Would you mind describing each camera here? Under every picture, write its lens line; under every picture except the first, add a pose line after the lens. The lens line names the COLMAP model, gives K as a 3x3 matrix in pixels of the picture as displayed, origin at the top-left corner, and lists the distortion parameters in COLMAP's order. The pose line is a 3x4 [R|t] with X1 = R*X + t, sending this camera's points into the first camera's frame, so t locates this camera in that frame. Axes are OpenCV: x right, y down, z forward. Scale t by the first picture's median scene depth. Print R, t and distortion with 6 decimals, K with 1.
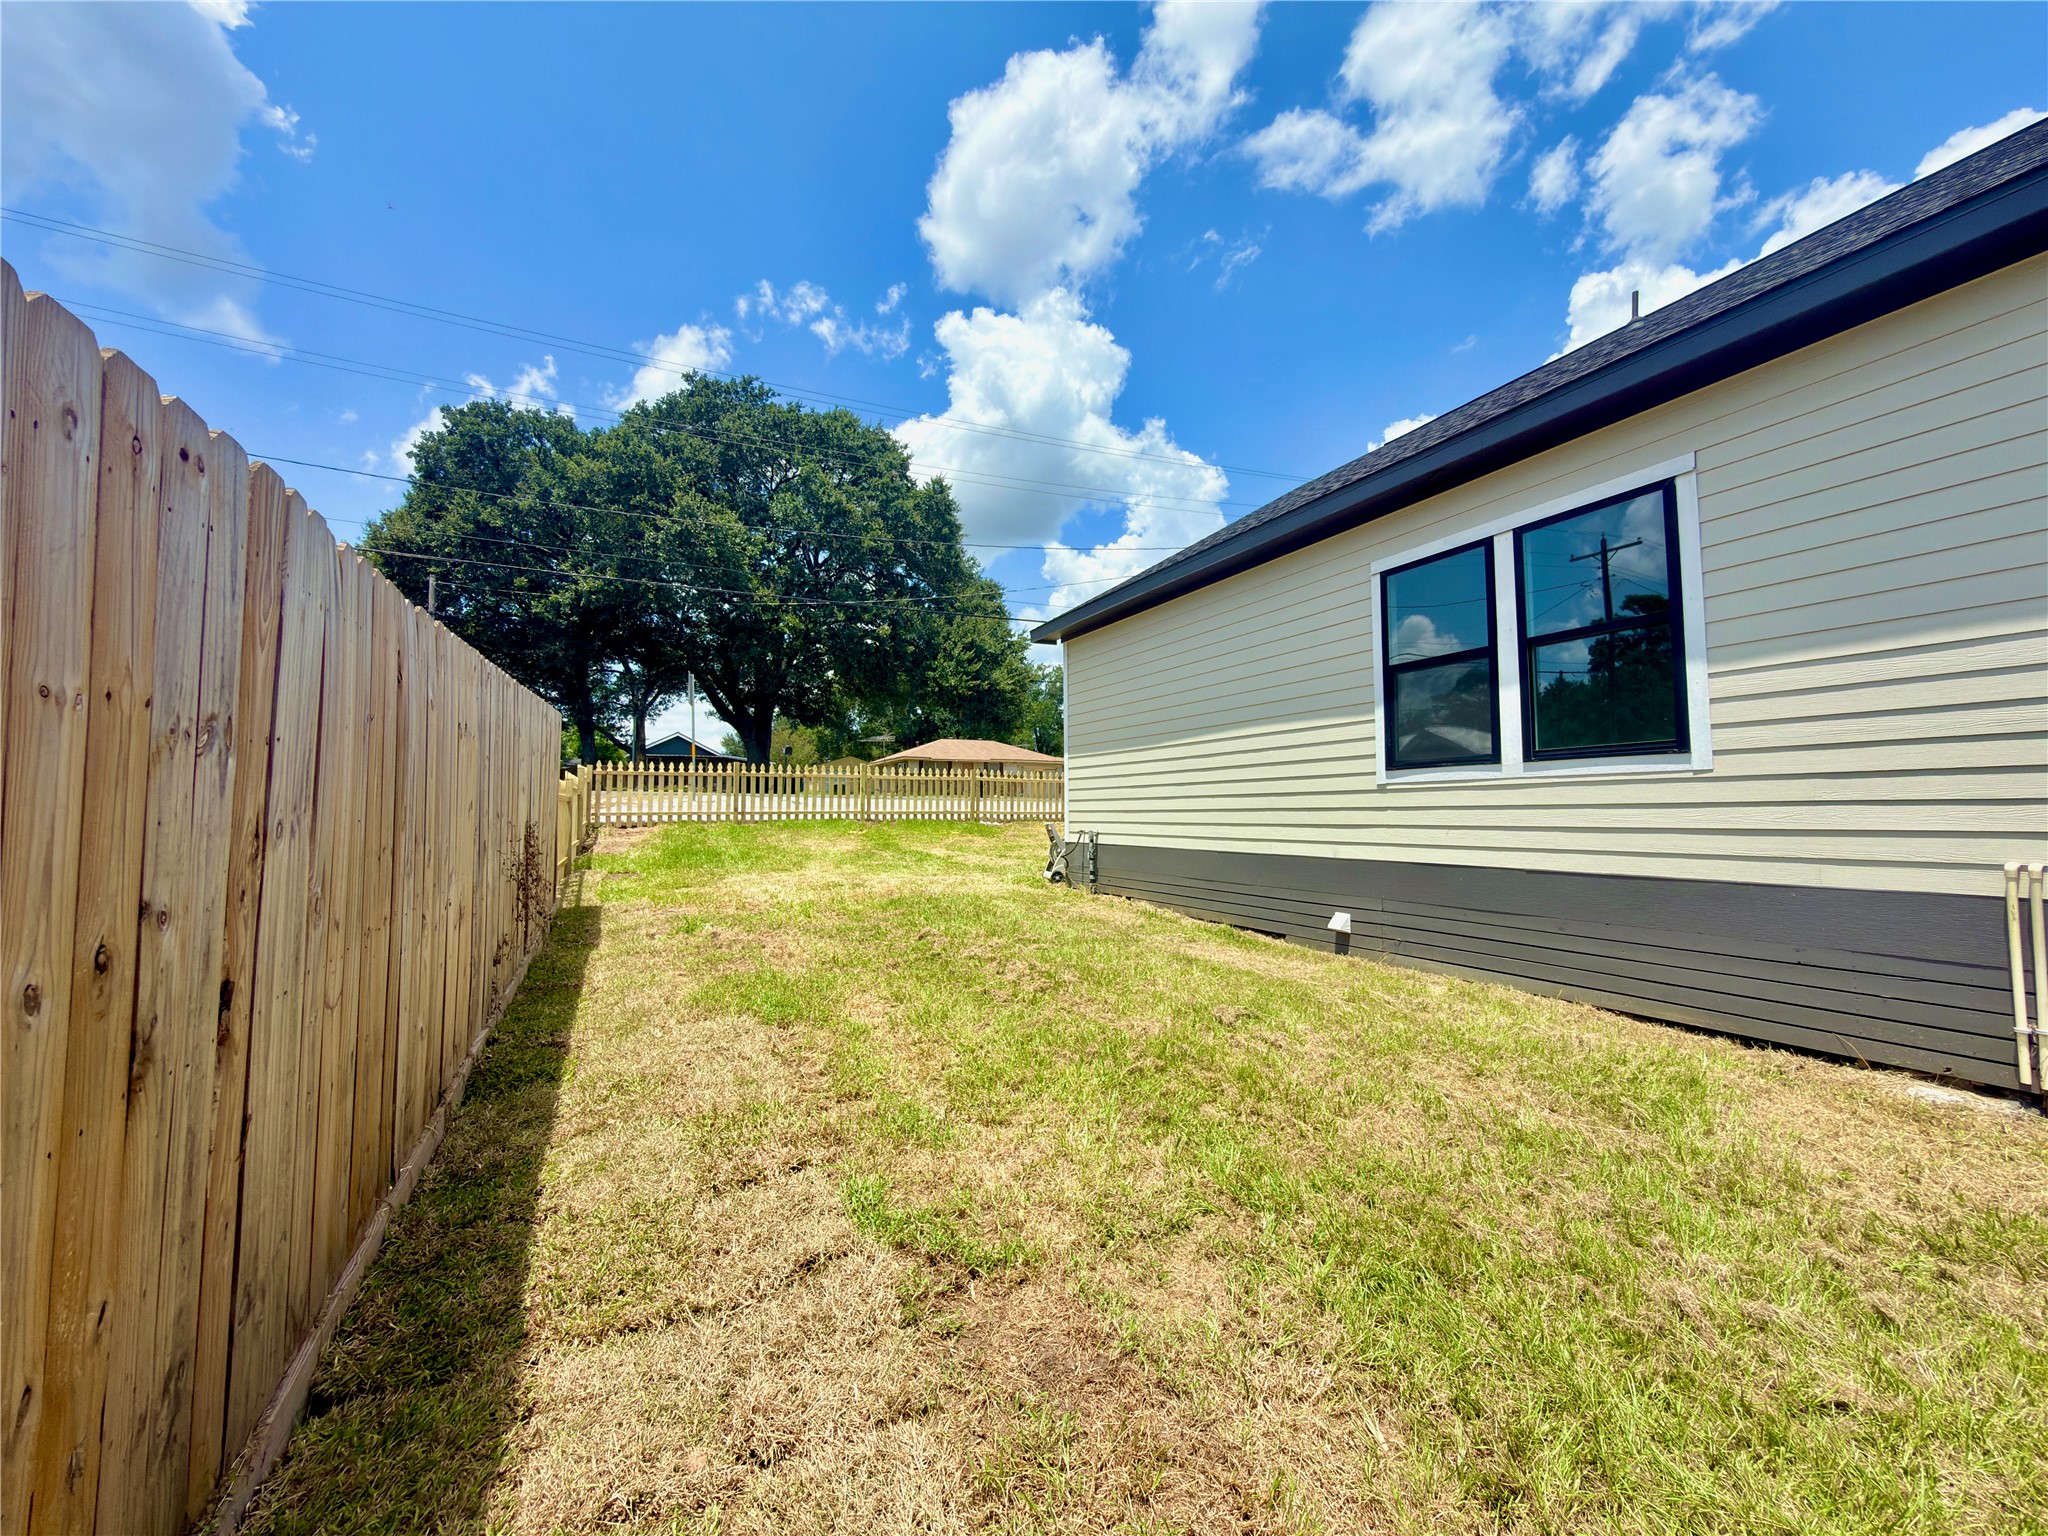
lens RADIAL K [[801.3, 0, 1037.4], [0, 801.3, 762.5], [0, 0, 1]] dist [-0.007168, -0.001383]
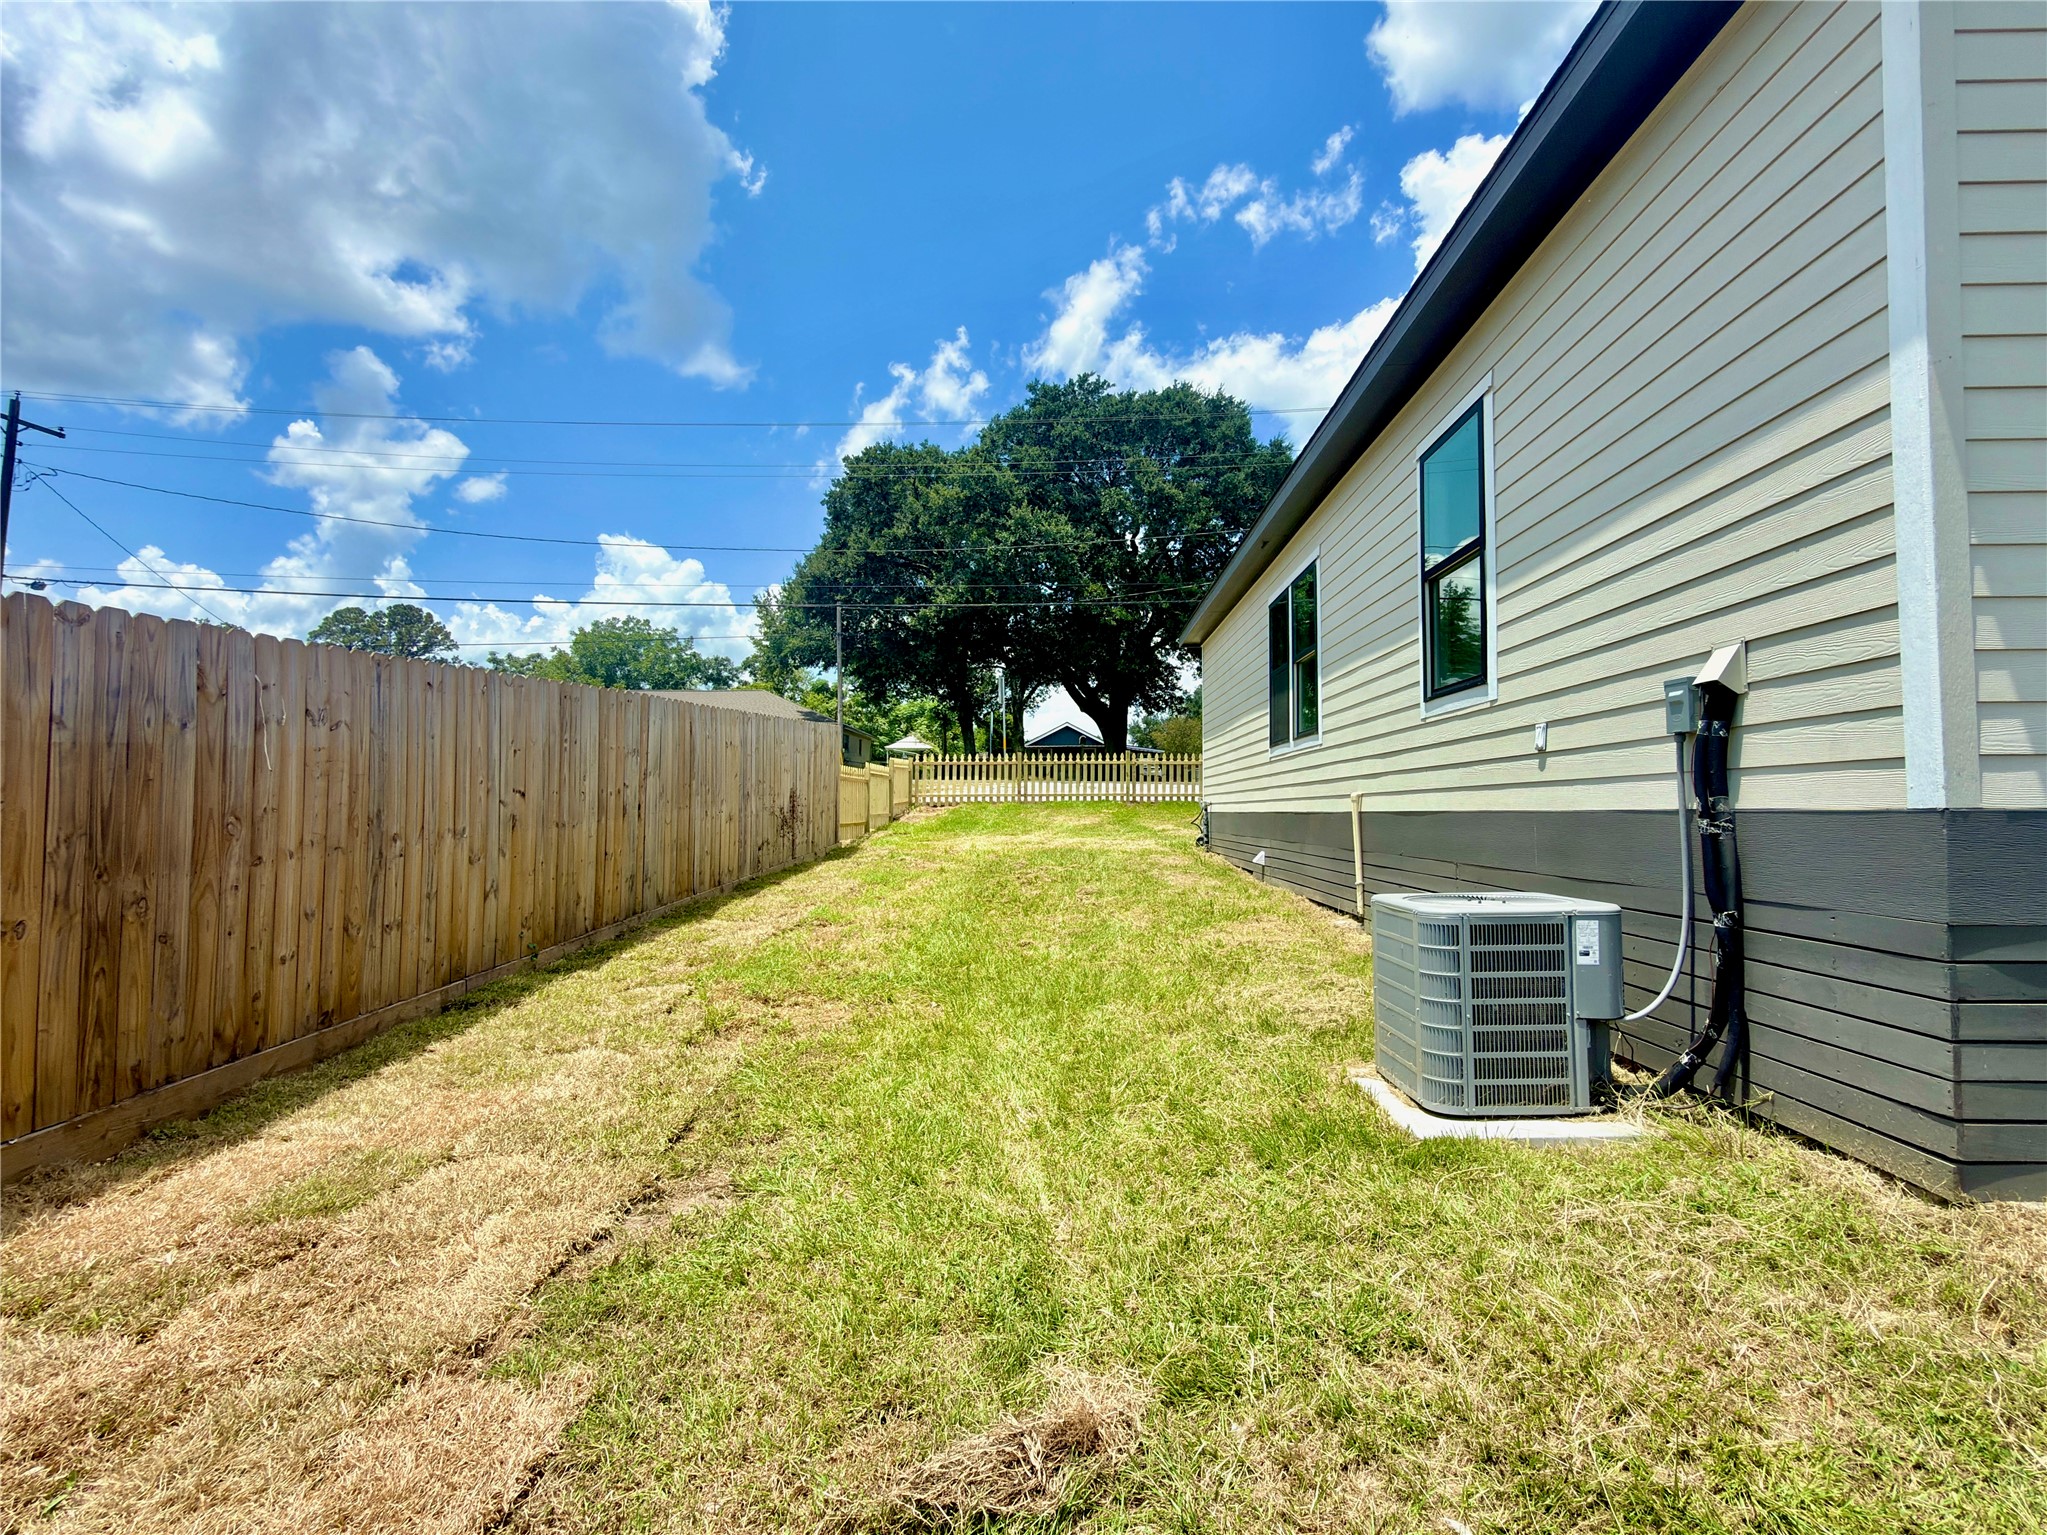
lens RADIAL K [[1027.2, 0, 1023.2], [0, 1027.2, 761.5], [0, 0, 1]] dist [0.013506, 0.000922]
pose [[0.871293, -0.014470, -0.490550, 0.202687], [0.020817, 0.999755, 0.007483, 0.000268], [0.490322, -0.016732, 0.871381, -0.184594]]
